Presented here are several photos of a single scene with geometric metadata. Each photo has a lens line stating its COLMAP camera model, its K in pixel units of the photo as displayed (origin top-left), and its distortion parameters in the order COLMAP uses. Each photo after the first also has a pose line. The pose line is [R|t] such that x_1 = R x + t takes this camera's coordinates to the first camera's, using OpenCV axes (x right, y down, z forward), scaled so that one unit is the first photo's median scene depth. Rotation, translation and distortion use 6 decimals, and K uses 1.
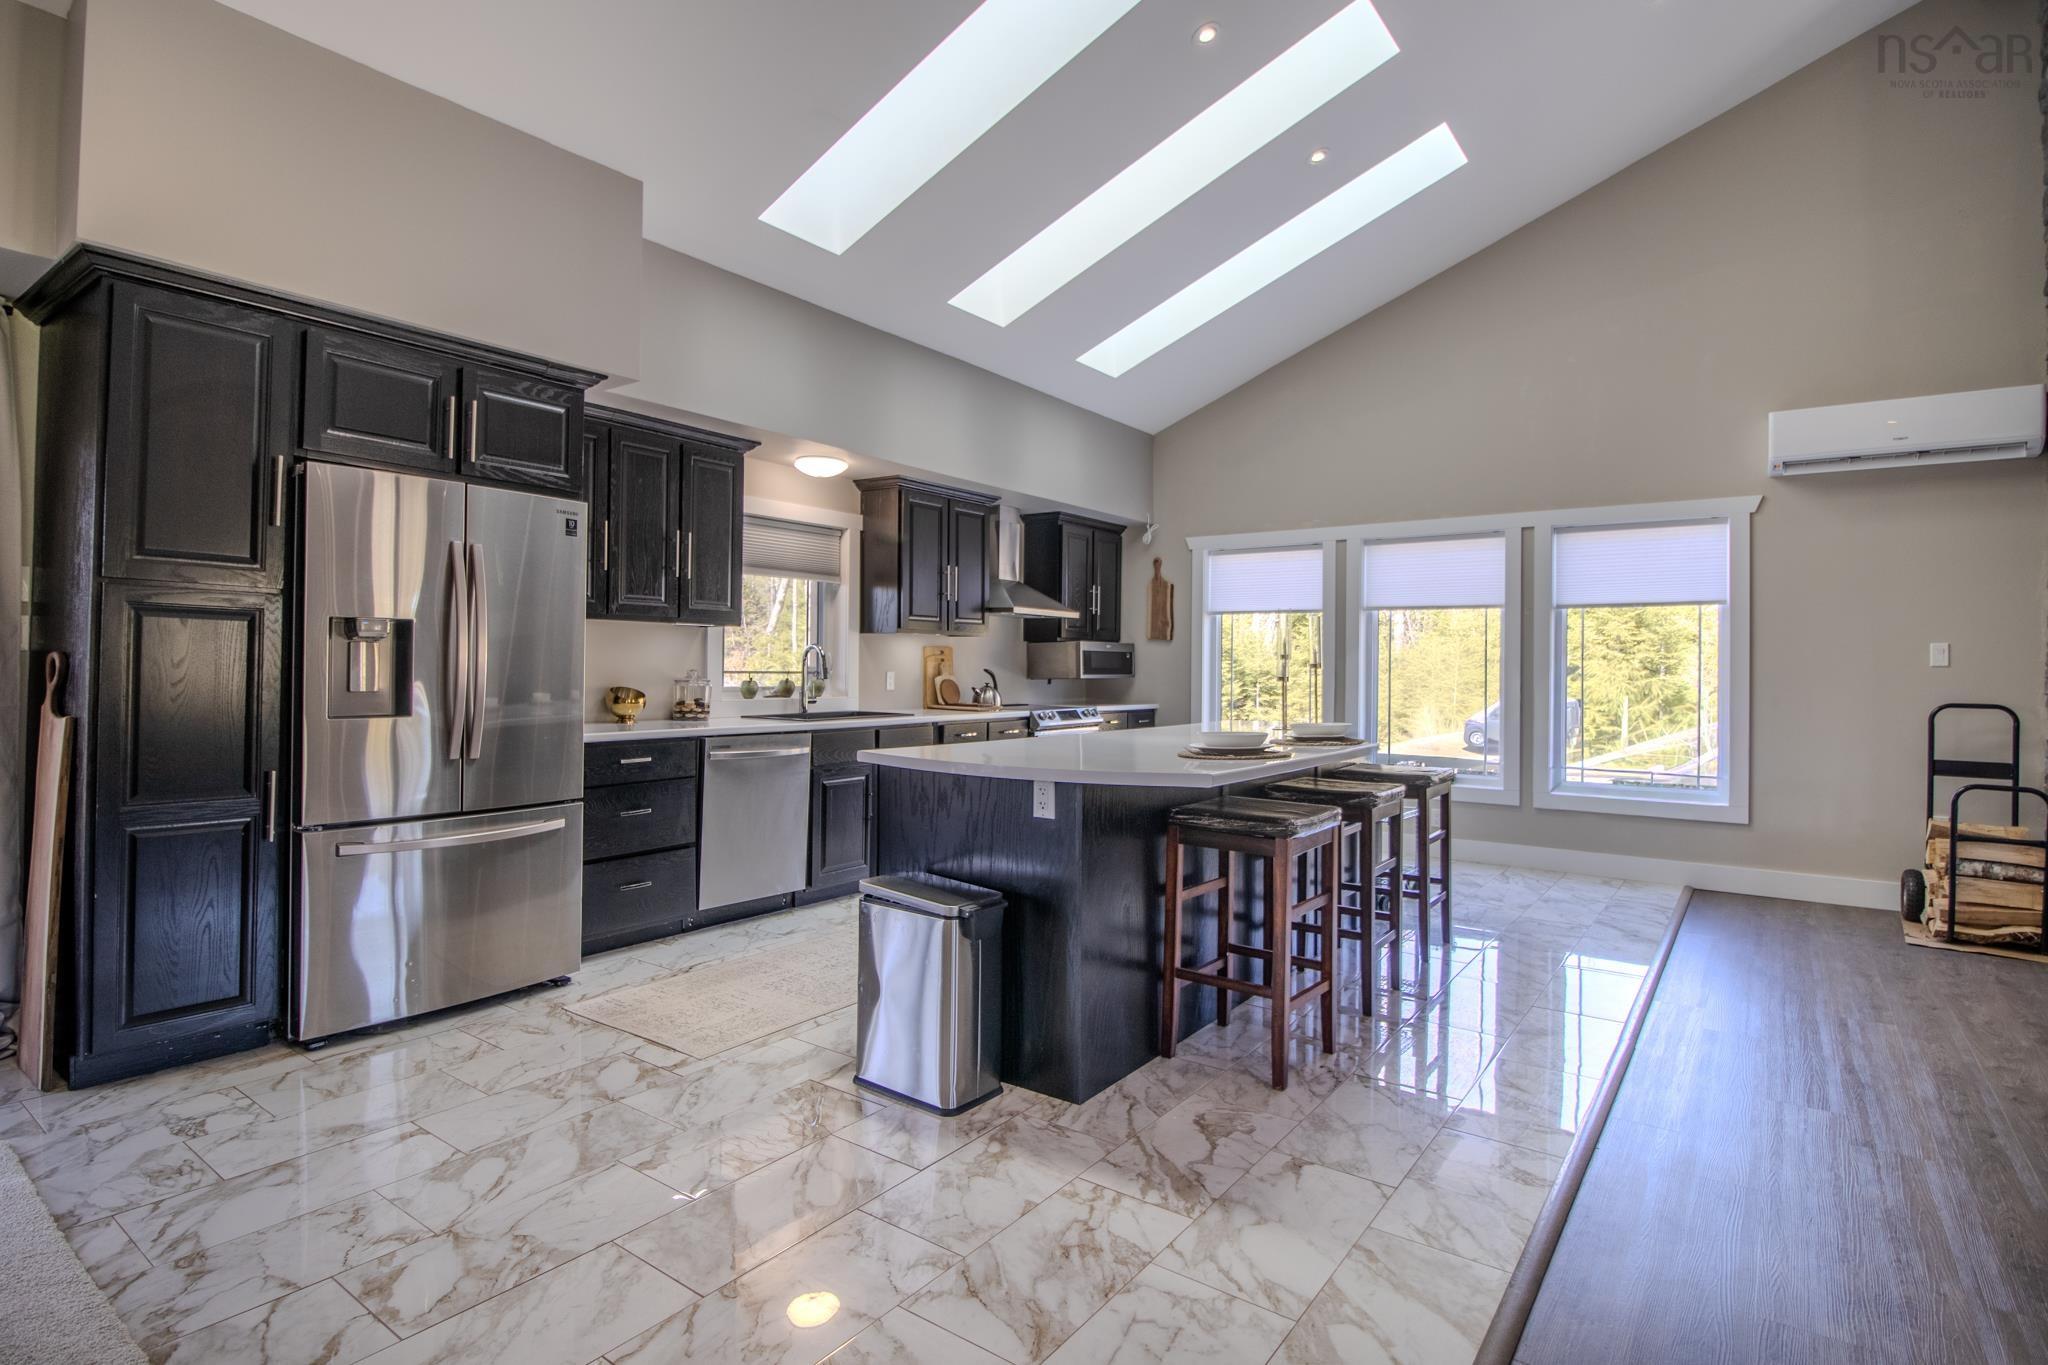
lens RADIAL K [[1048.2, 0, 1019.7], [0, 1048.2, 654.0], [0, 0, 1]] dist [0.000415, -0.011193]
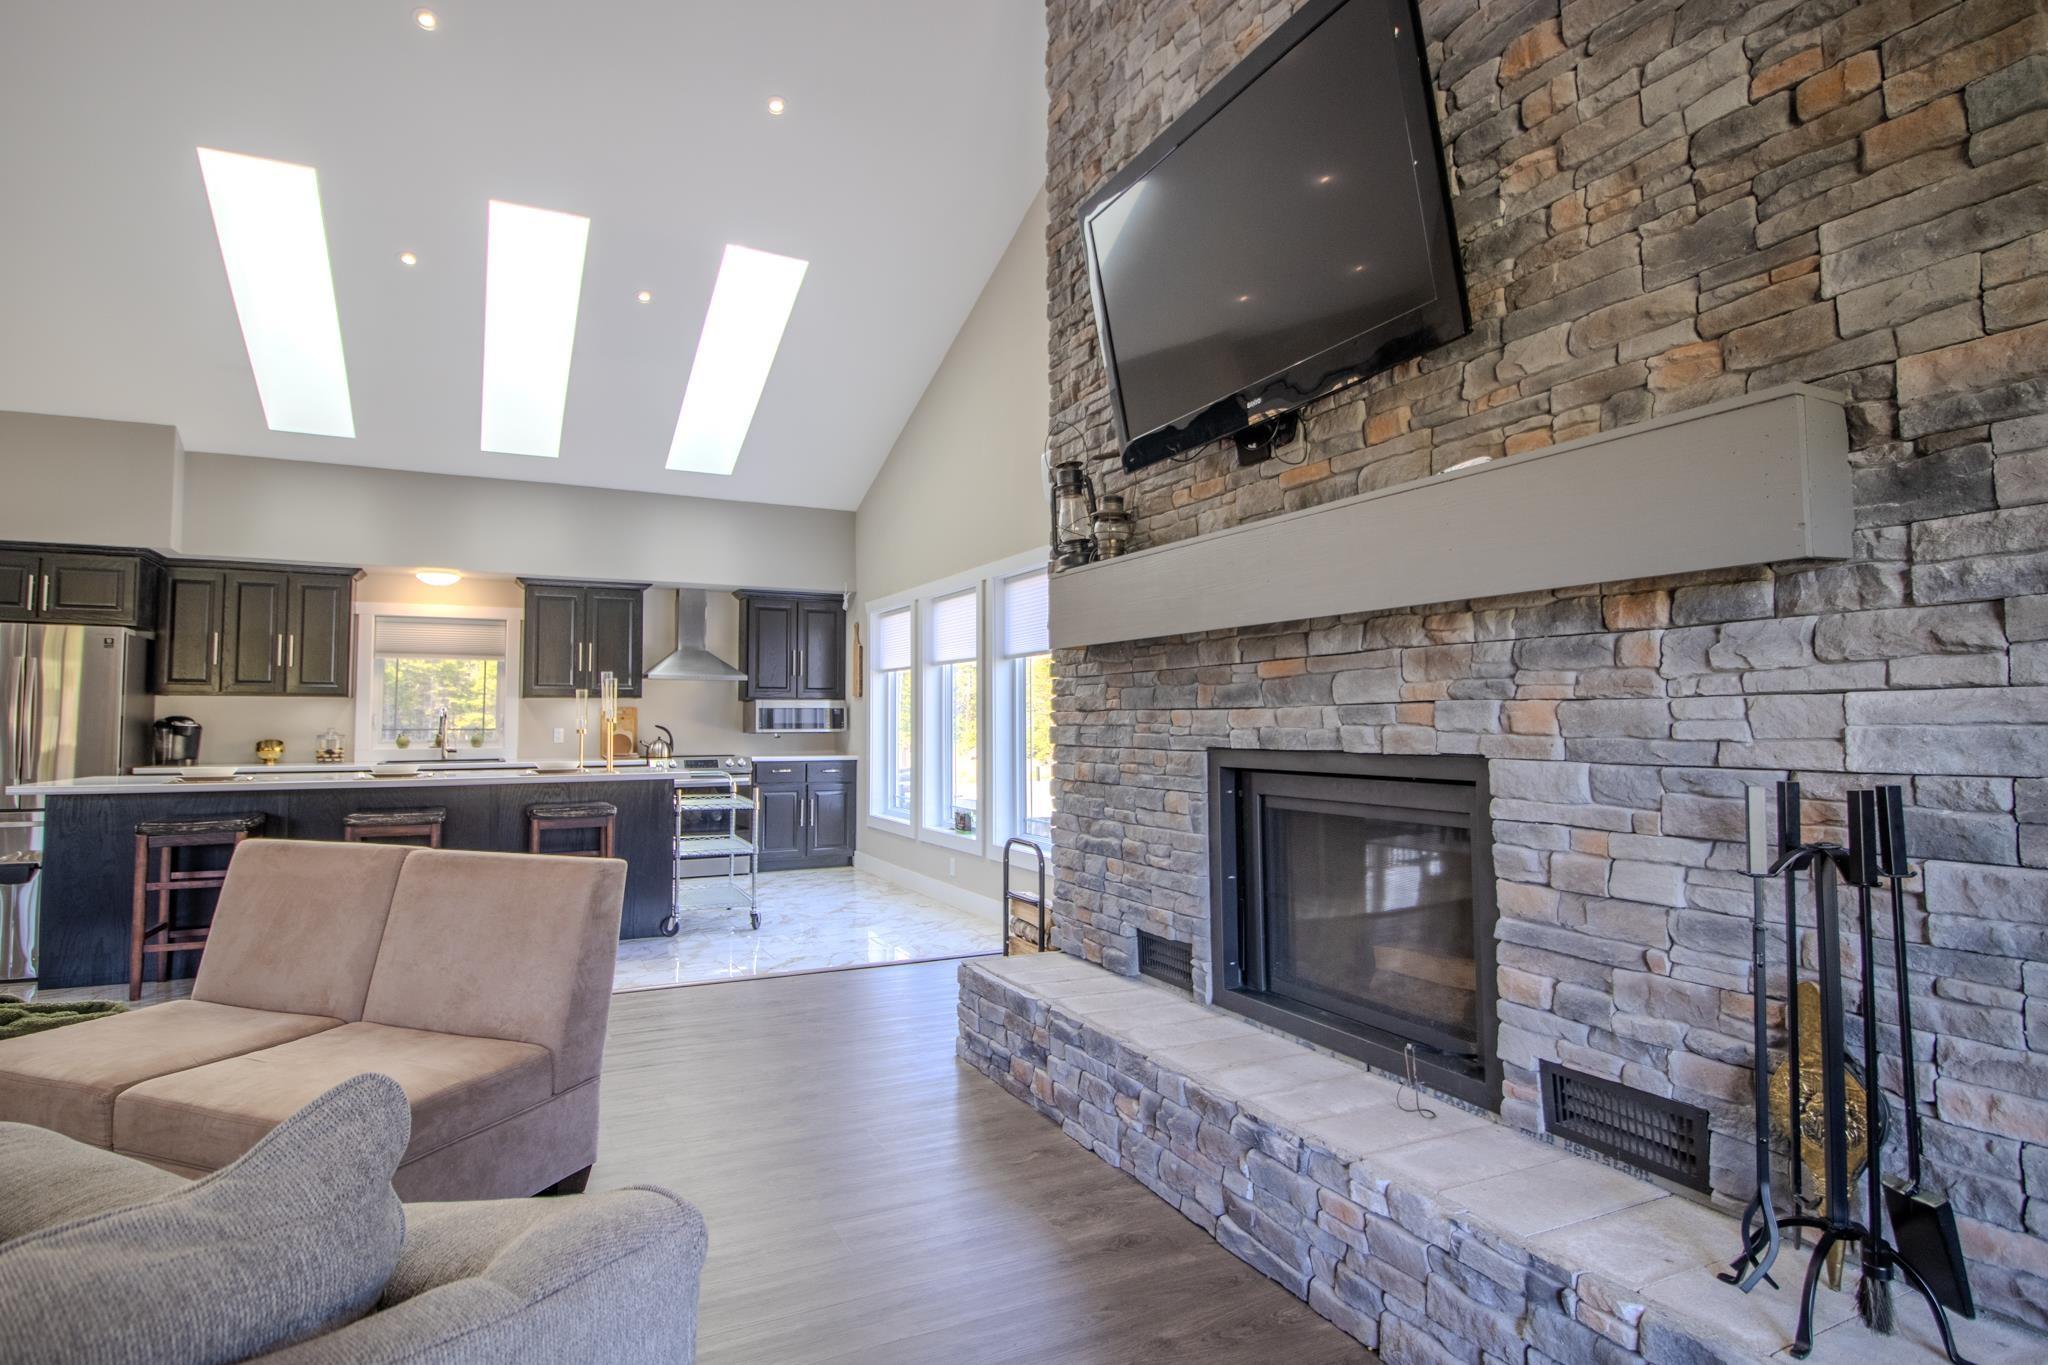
lens RADIAL K [[1048.2, 0, 1035.6], [0, 1048.2, 666.2], [0, 0, 1]] dist [0.000415, -0.011193]
pose [[0.895706, -0.034530, -0.443303, 1.016795], [0.015751, 0.998818, -0.045974, 0.009881], [0.444367, 0.034197, 0.895192, 0.110637]]
